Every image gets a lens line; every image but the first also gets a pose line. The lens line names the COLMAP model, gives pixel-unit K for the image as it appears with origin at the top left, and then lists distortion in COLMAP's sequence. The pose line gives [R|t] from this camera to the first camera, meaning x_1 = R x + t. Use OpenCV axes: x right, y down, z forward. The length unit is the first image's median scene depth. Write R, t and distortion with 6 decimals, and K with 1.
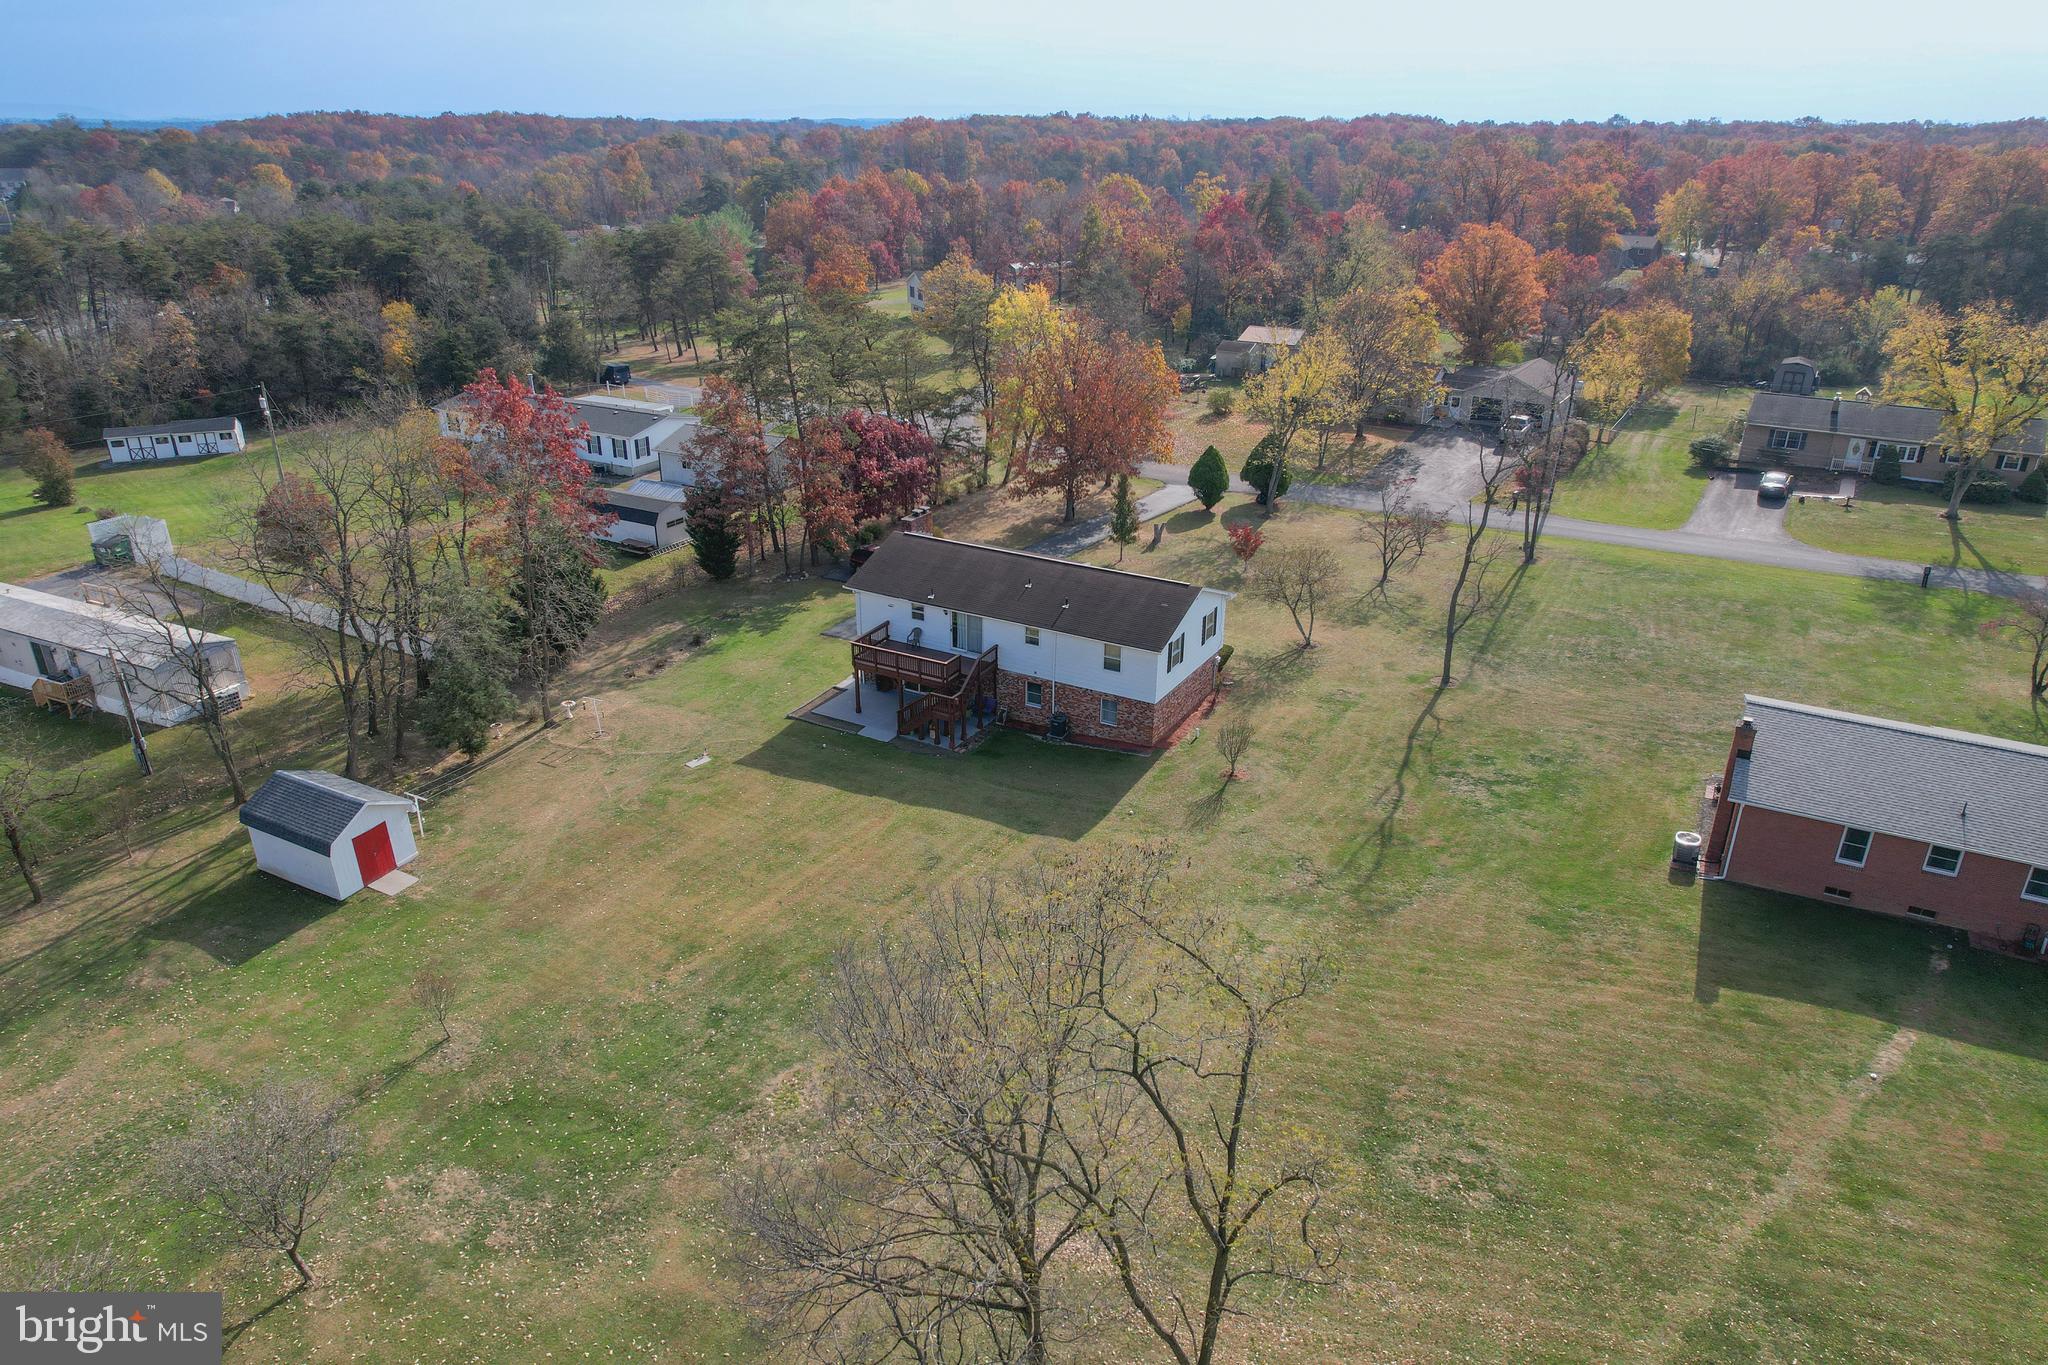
lens RADIAL K [[1299.0, 0, 1024.0], [0, 1299.0, 682.5], [0, 0, 1]] dist [-0.052265, 0.037519]
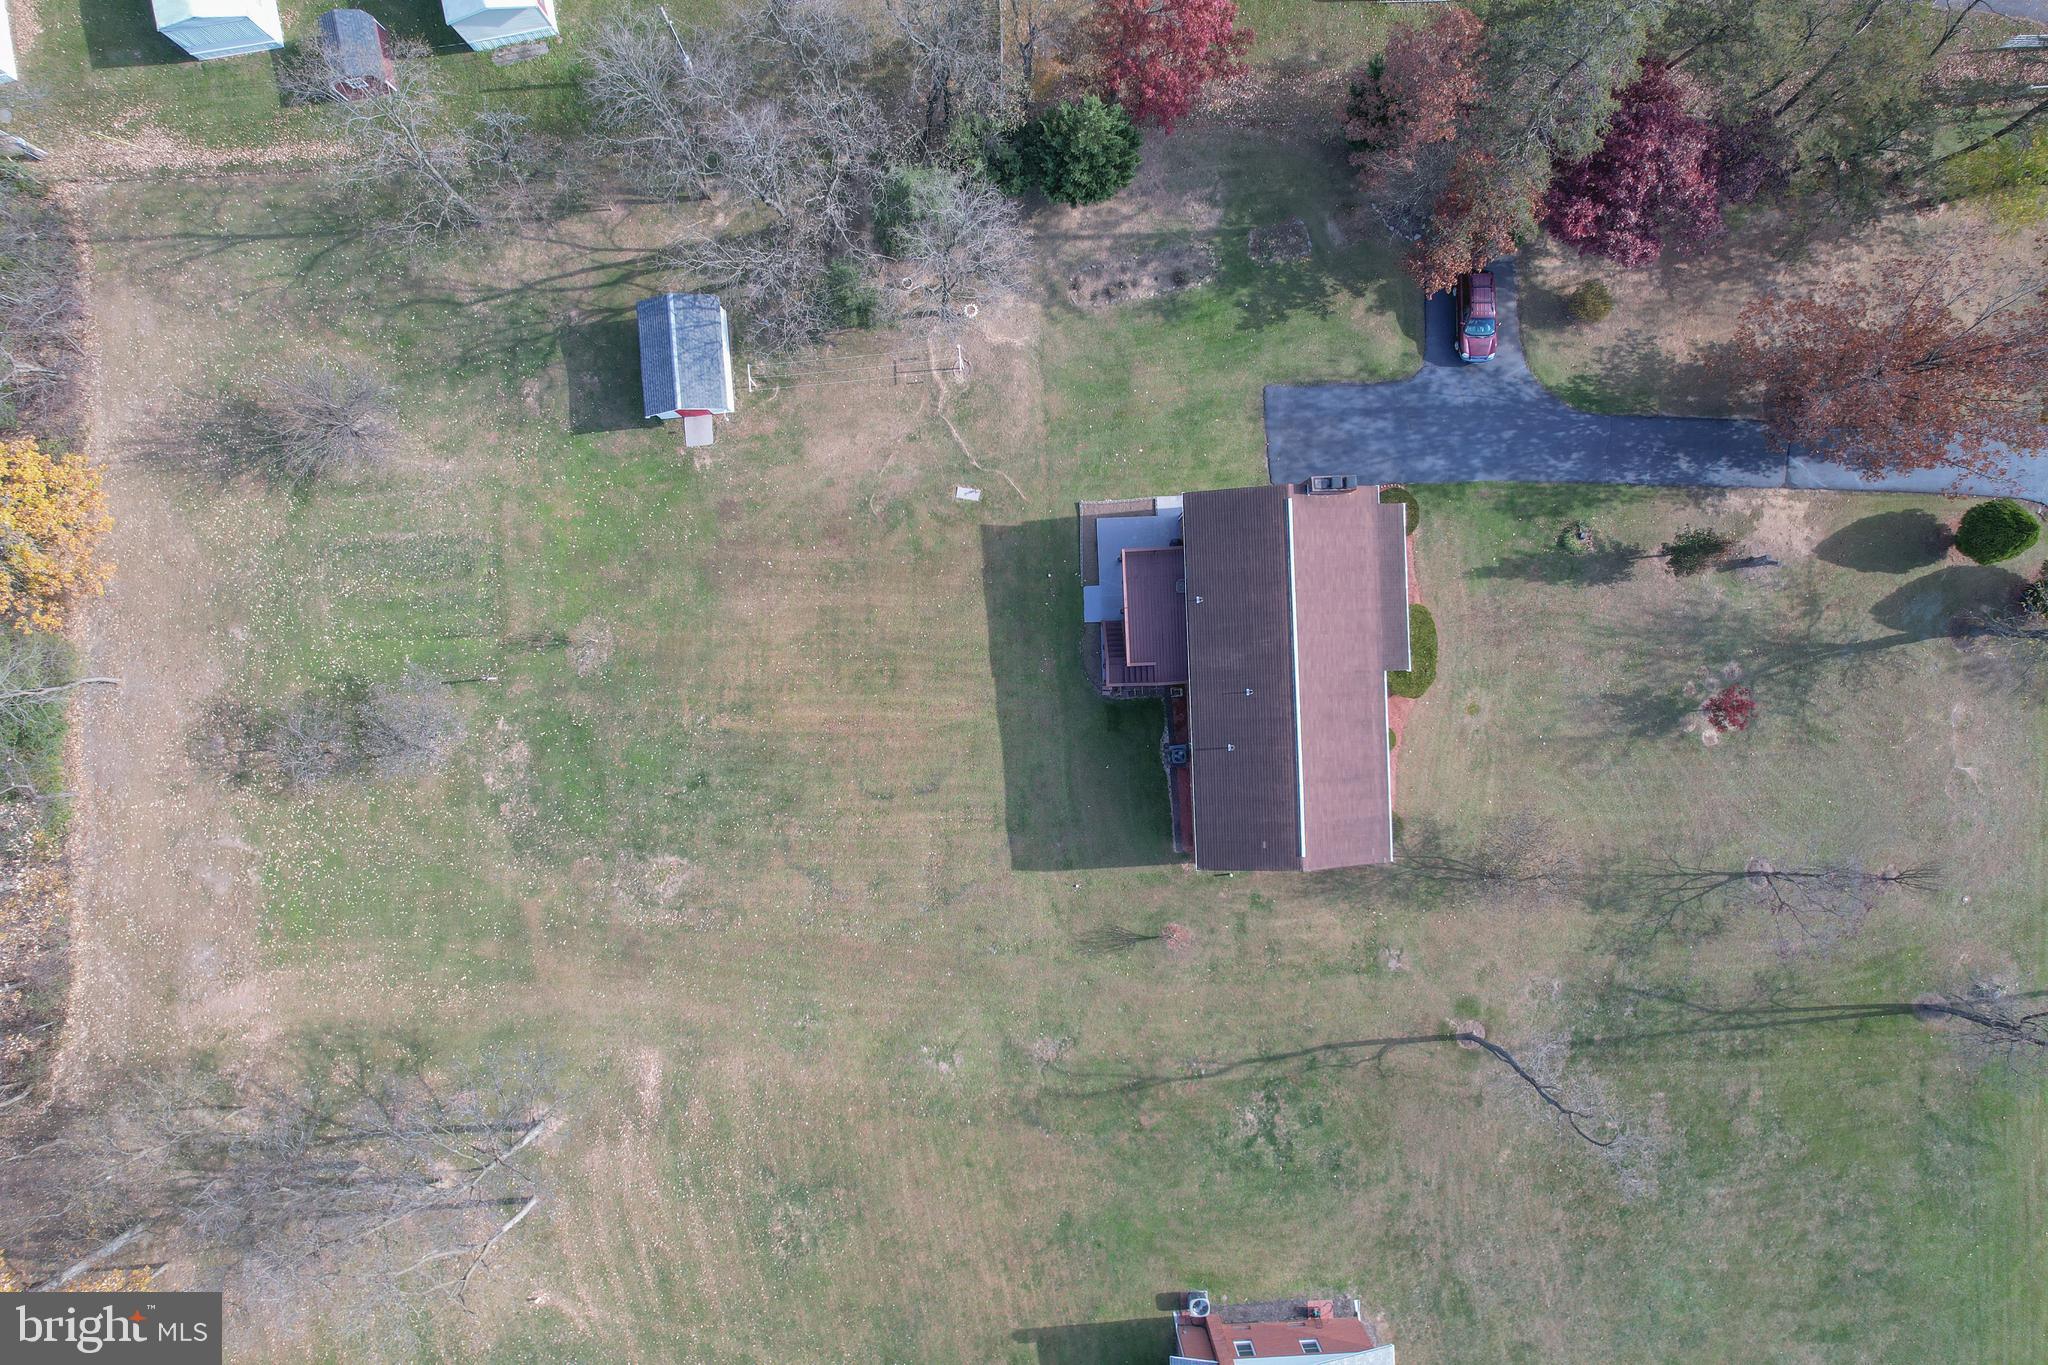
lens RADIAL K [[1299.0, 0, 1024.0], [0, 1299.0, 682.5], [0, 0, 1]] dist [-0.052265, 0.037519]
pose [[0.531185, 0.847218, 0.008069, -0.130460], [-0.355339, 0.214123, 0.909882, -1.180533], [0.769140, -0.486182, 0.414789, 0.652727]]
